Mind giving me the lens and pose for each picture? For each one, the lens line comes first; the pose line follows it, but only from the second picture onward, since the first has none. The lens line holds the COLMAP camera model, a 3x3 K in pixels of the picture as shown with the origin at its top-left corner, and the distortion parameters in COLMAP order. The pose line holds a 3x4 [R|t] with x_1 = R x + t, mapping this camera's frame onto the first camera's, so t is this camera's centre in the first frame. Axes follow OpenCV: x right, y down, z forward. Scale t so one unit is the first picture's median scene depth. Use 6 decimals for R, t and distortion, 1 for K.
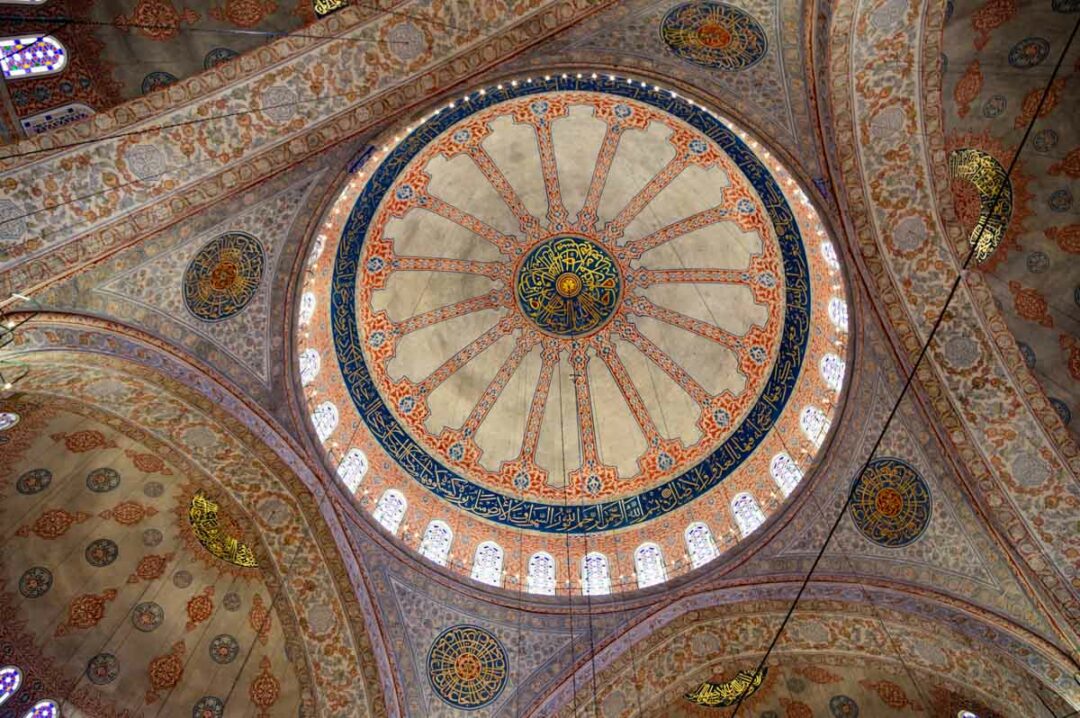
lens RADIAL K [[845.1, 0, 540.6], [0, 845.1, 360.4], [0, 0, 1]] dist [-0.075514, 0.007518]
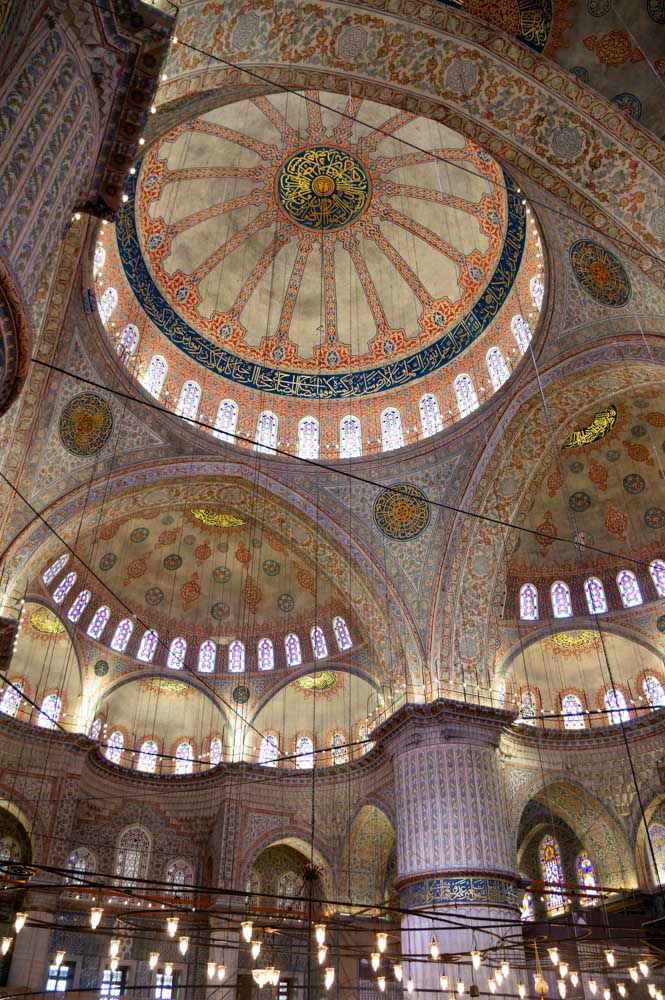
lens RADIAL K [[782.5, 0, 333.1], [0, 782.5, 501.4], [0, 0, 1]] dist [-0.075514, 0.007518]
pose [[0.756978, -0.410323, -0.508546, 0.425088], [0.614416, 0.711876, 0.340186, -0.142397], [0.222436, -0.569972, 0.790983, -0.054822]]
